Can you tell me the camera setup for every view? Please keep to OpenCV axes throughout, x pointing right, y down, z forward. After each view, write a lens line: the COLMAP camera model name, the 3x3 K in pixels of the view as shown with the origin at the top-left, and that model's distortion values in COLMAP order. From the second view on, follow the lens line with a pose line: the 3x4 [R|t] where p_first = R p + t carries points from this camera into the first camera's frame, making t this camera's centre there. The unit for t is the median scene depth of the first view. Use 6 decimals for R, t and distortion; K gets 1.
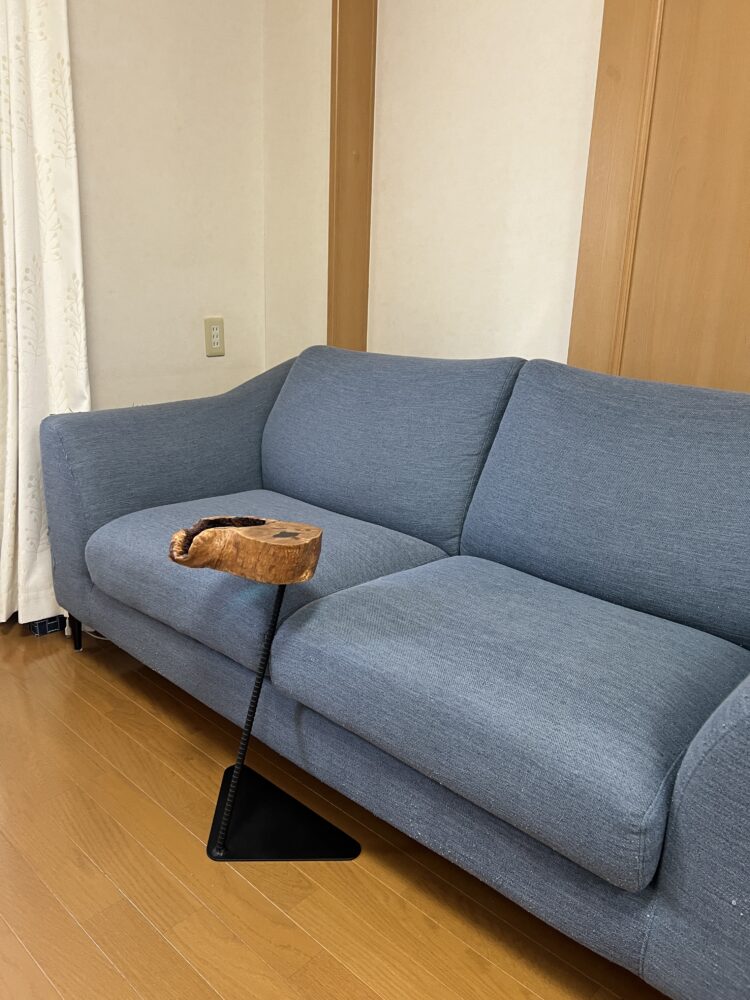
lens RADIAL K [[754.9, 0, 373.7], [0, 754.9, 496.6], [0, 0, 1]] dist [0.041211, -0.052382]
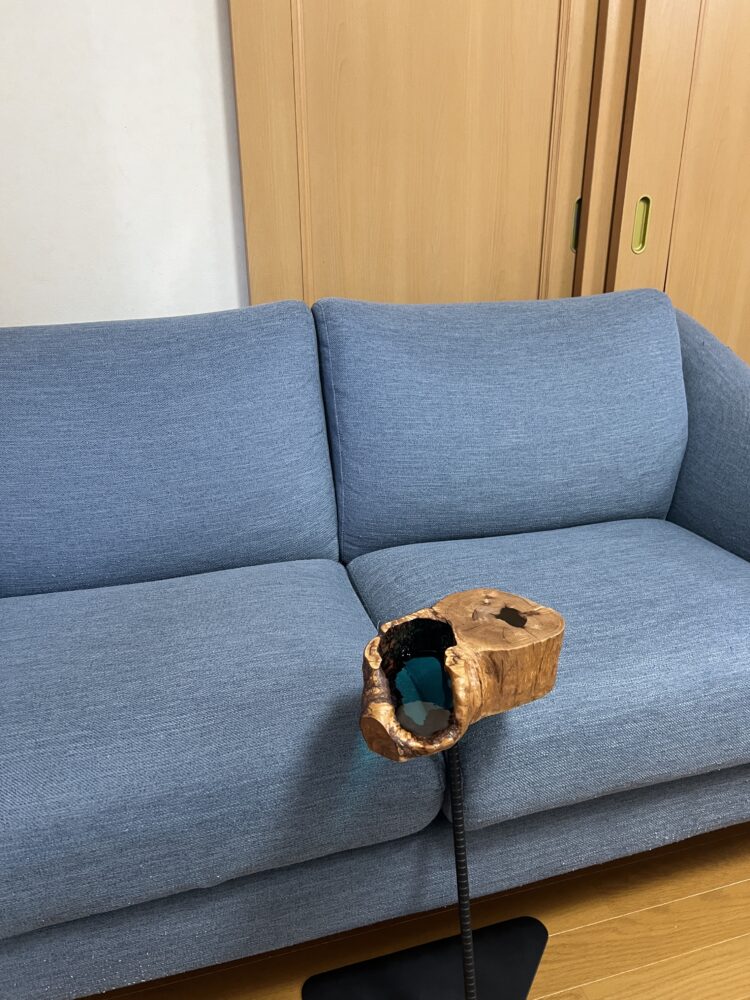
lens RADIAL K [[754.9, 0, 371.0], [0, 754.9, 501.4], [0, 0, 1]] dist [0.041211, -0.052382]
pose [[0.517729, -0.357242, 0.777390, -0.517867], [0.254655, 0.931811, 0.258609, -0.193964], [-0.816767, 0.064077, 0.573399, 0.558900]]
